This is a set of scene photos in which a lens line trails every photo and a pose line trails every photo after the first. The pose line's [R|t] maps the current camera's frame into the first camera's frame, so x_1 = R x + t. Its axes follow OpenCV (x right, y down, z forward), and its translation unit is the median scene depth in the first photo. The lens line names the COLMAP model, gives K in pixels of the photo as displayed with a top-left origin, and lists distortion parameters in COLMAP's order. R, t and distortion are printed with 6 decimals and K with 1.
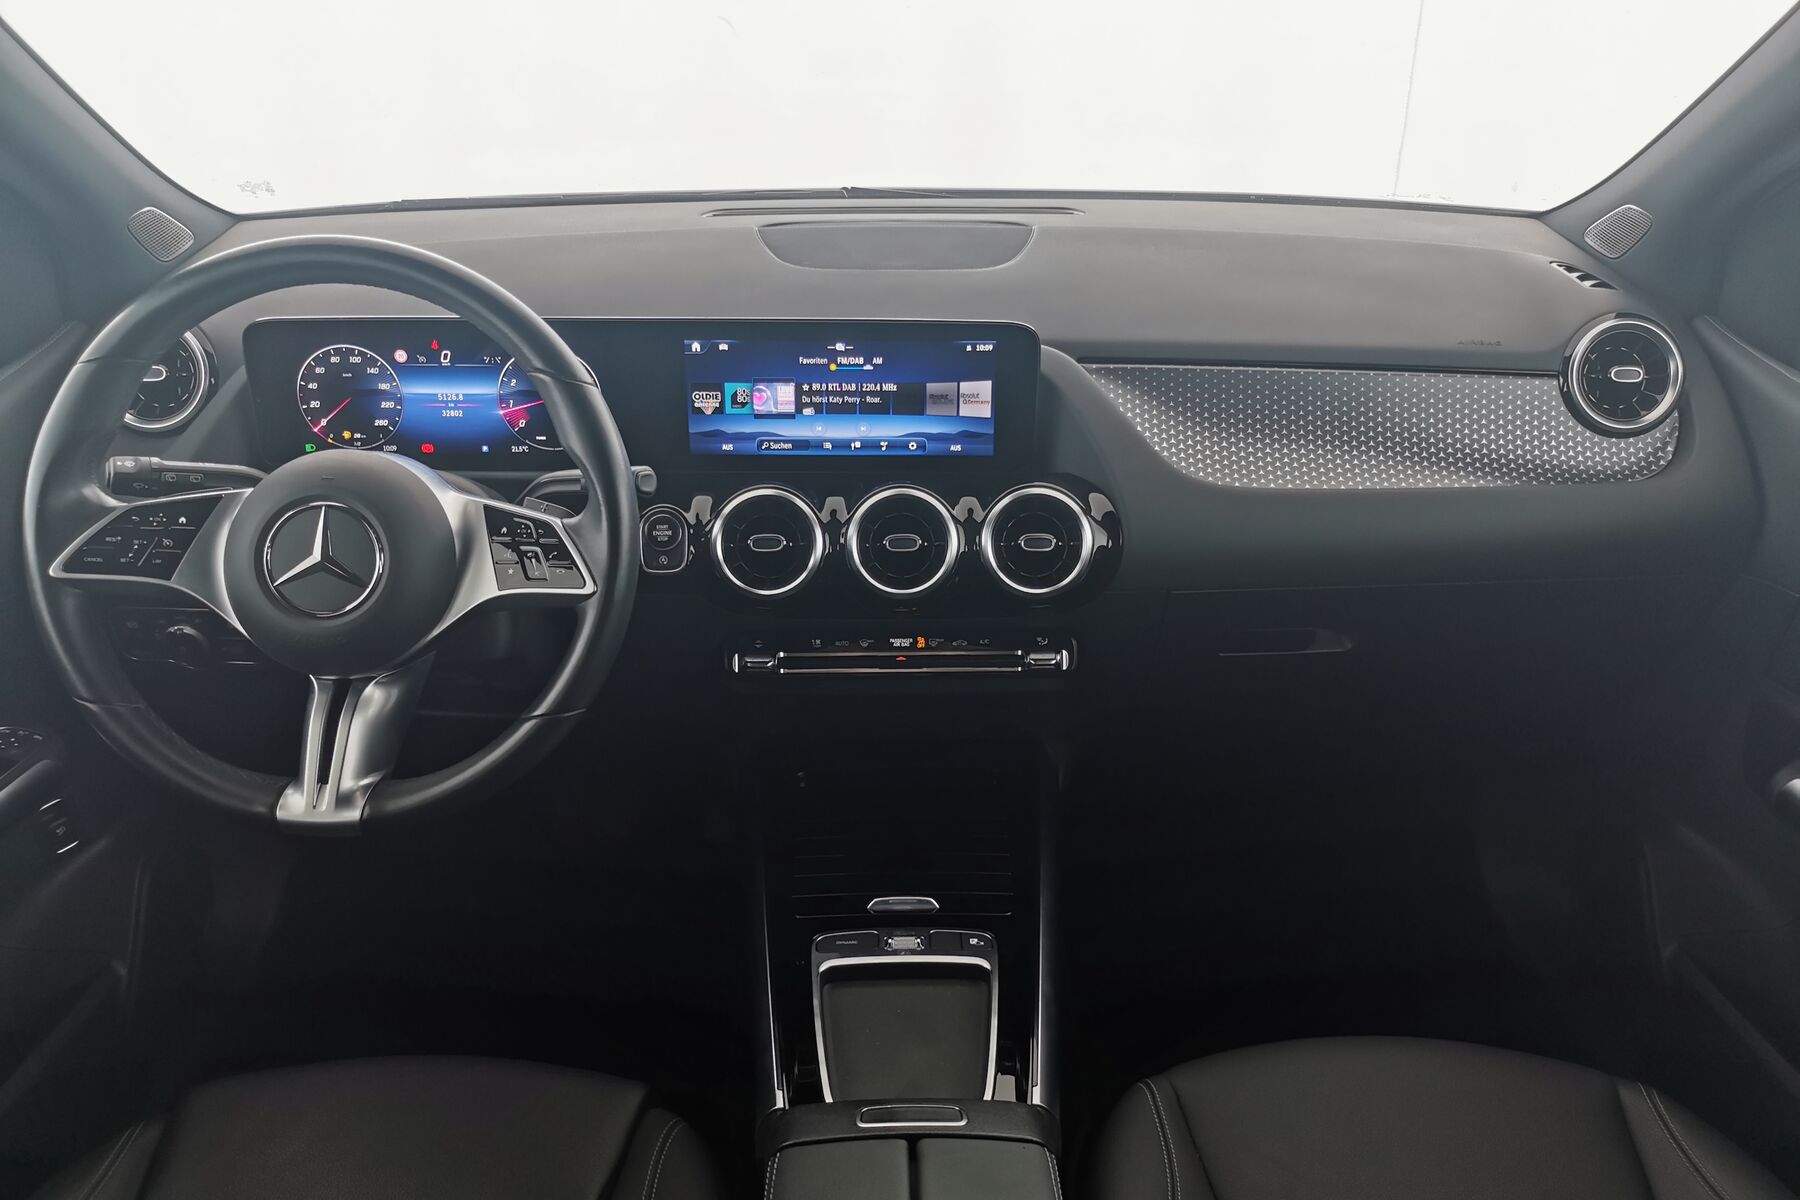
lens RADIAL K [[1384.9, 0, 911.5], [0, 1384.9, 594.6], [0, 0, 1]] dist [0.003635, -0.020974]
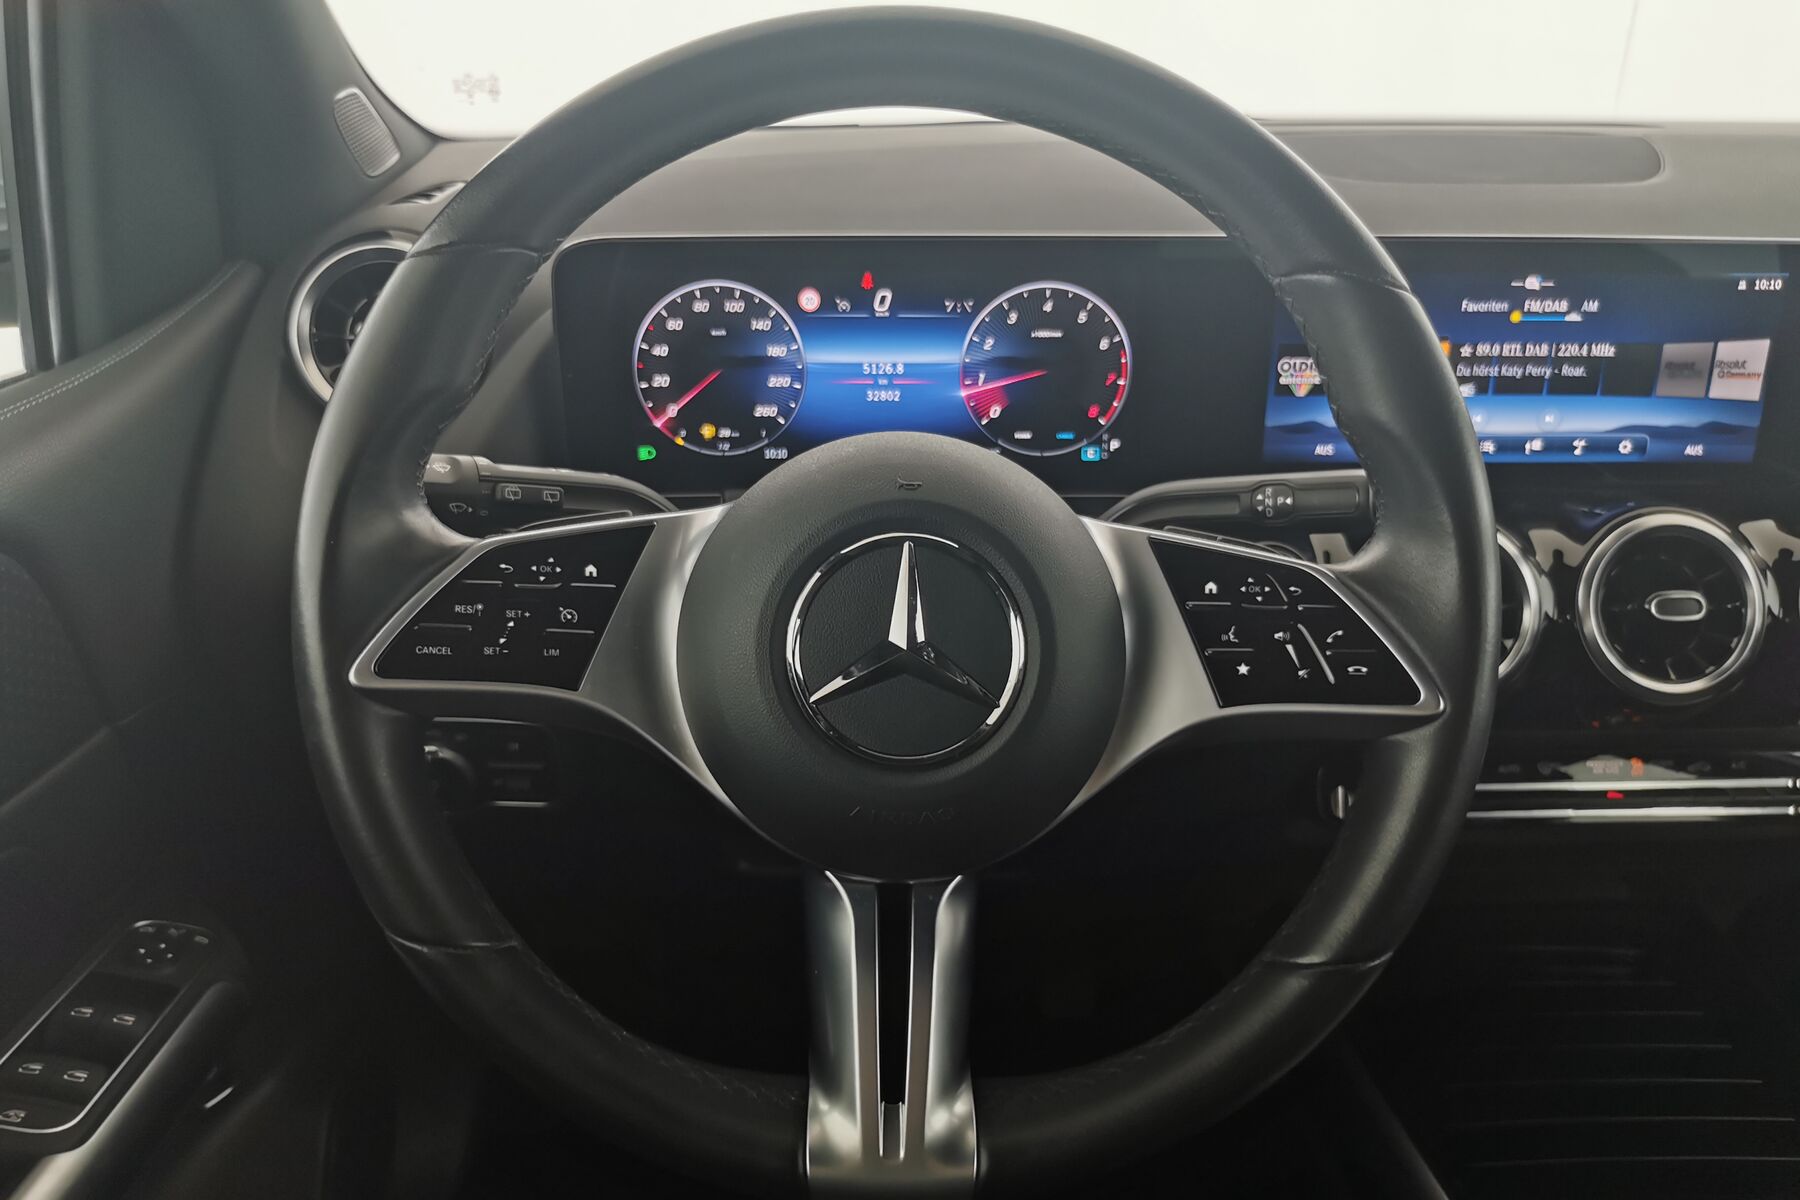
lens RADIAL K [[1384.9, 0, 867.7], [0, 1384.9, 593.9], [0, 0, 1]] dist [0.003635, -0.020974]
pose [[0.999992, -0.003727, 0.001276, -0.341597], [0.003772, 0.999279, -0.037780, -0.020659], [-0.001134, 0.037784, 0.999285, 0.395500]]
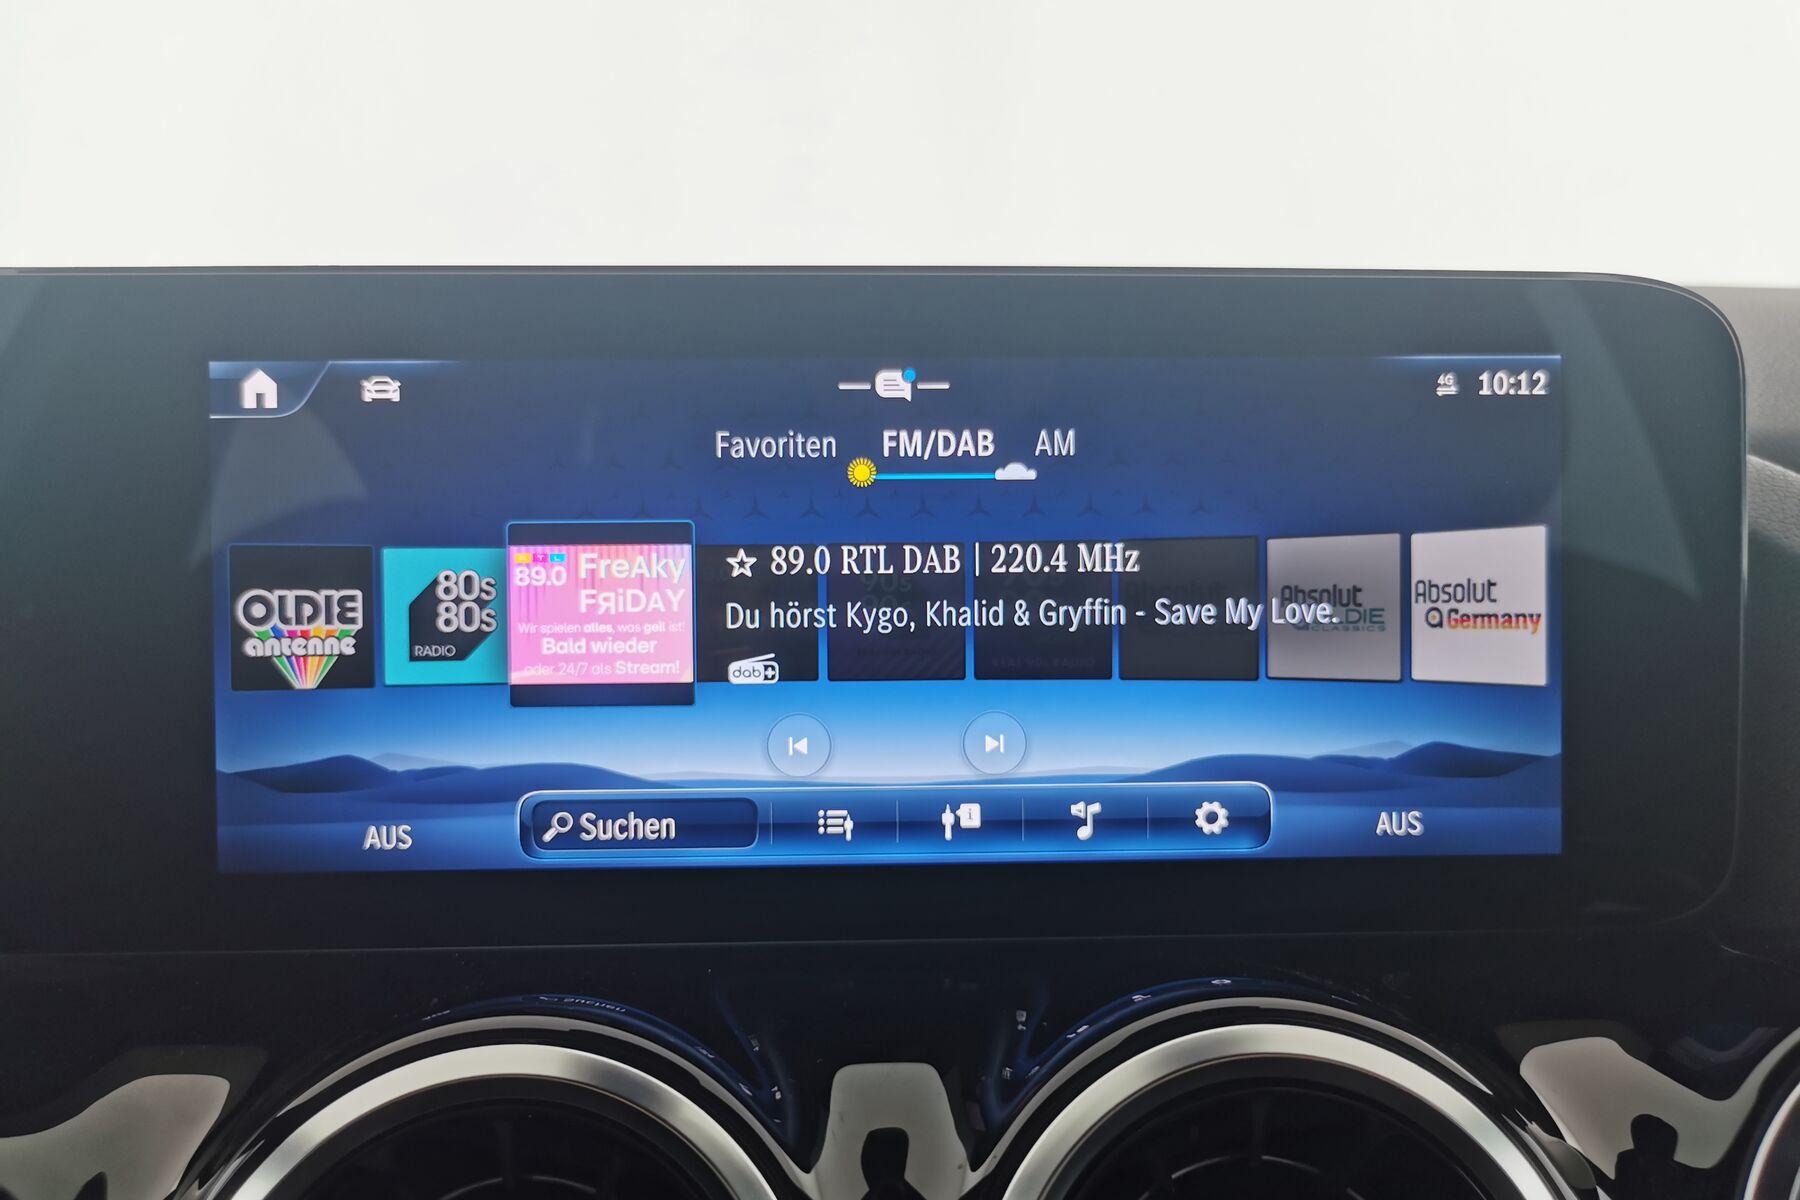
lens RADIAL K [[1384.9, 0, 905.8], [0, 1384.9, 604.5], [0, 0, 1]] dist [0.003635, -0.020974]
pose [[0.999424, -0.012577, 0.031507, -0.056813], [0.022170, 0.945109, -0.326002, -0.068593], [-0.025678, 0.326513, 0.944844, 0.787768]]
